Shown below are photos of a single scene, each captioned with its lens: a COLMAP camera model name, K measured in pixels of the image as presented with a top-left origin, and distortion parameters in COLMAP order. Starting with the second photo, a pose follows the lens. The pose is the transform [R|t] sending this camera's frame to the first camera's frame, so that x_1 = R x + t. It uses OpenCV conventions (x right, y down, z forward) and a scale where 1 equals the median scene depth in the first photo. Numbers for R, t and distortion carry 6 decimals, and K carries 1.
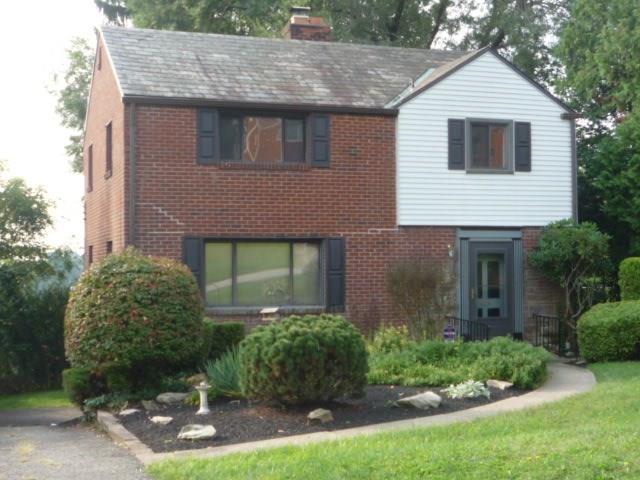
lens RADIAL K [[1014.2, 0, 320.9], [0, 1014.2, 241.5], [0, 0, 1]] dist [-0.040172, 0.000000]
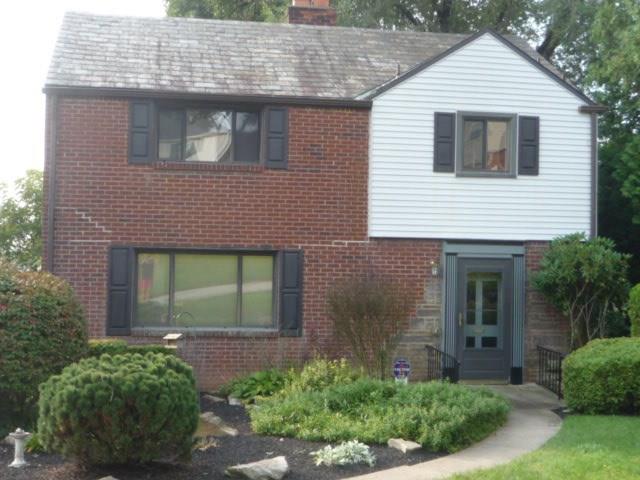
lens RADIAL K [[1014.2, 0, 319.1], [0, 1014.2, 238.1], [0, 0, 1]] dist [-0.040172, 0.000000]
pose [[0.987175, 0.019606, -0.158432, 0.173174], [-0.019780, 0.999804, 0.000481, -0.014822], [0.158411, 0.002659, 0.987370, 0.153401]]
